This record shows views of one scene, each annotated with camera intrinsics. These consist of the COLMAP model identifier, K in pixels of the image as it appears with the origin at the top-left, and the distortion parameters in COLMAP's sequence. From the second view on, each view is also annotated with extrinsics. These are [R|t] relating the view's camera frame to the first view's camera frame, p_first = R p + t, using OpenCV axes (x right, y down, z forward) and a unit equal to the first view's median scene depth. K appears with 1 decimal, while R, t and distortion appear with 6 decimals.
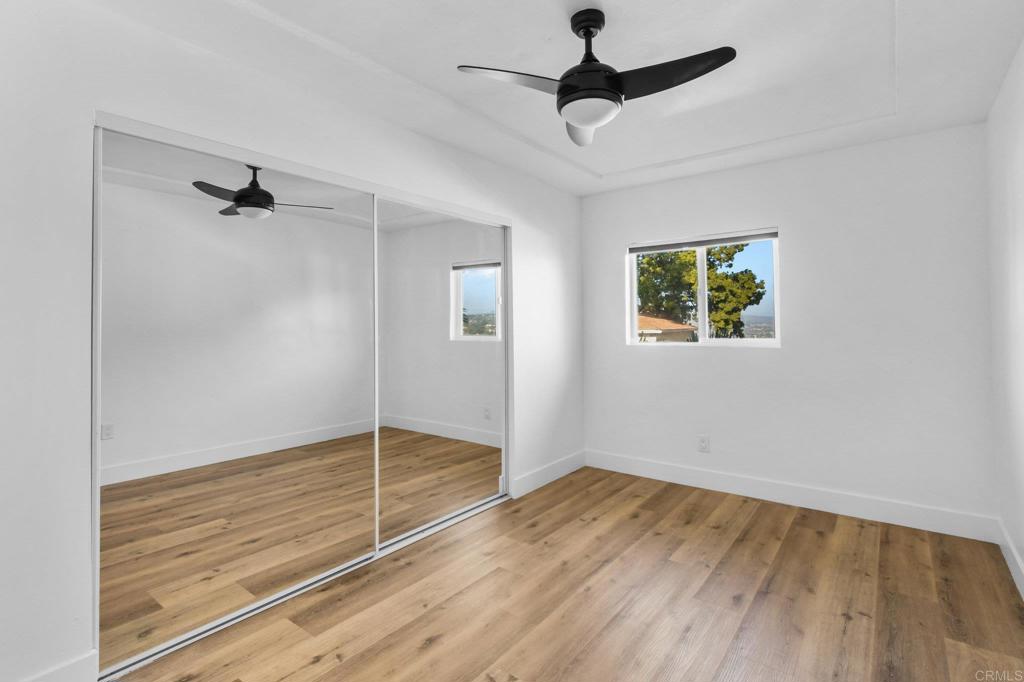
lens RADIAL K [[492.3, 0, 511.1], [0, 492.3, 316.1], [0, 0, 1]] dist [-0.001215, -0.000837]
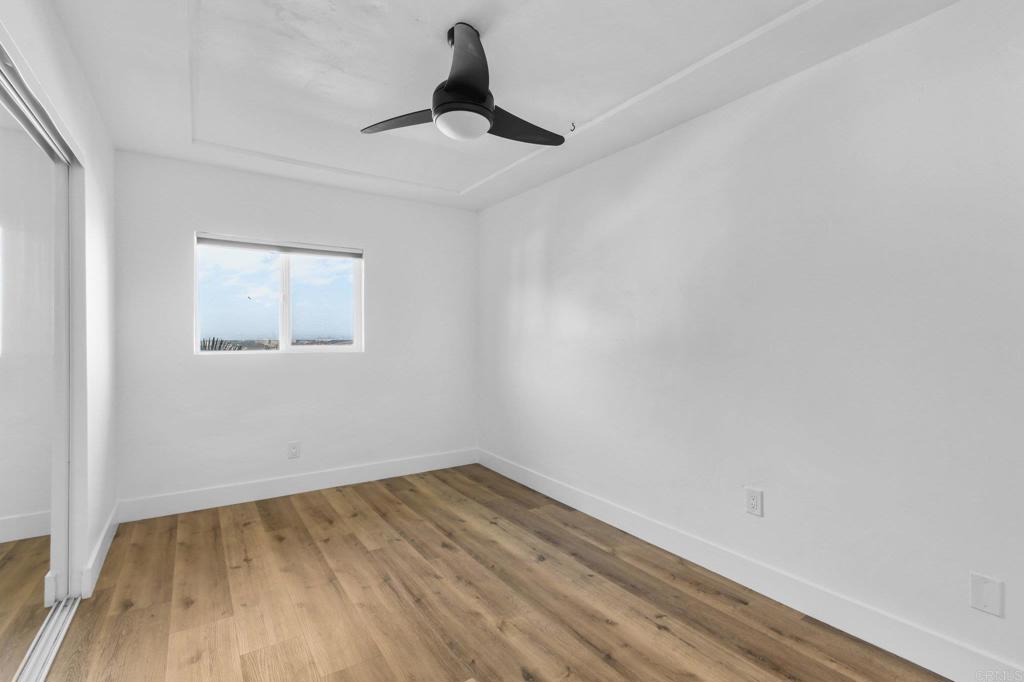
lens RADIAL K [[475.0, 0, 512.0], [0, 475.0, 341.0], [0, 0, 1]] dist [0.002809, 0.000420]
pose [[0.319354, -0.003449, 0.947629, -0.469066], [-0.022785, 0.999676, 0.011317, 0.018598], [-0.947361, -0.025206, 0.319172, 0.329809]]
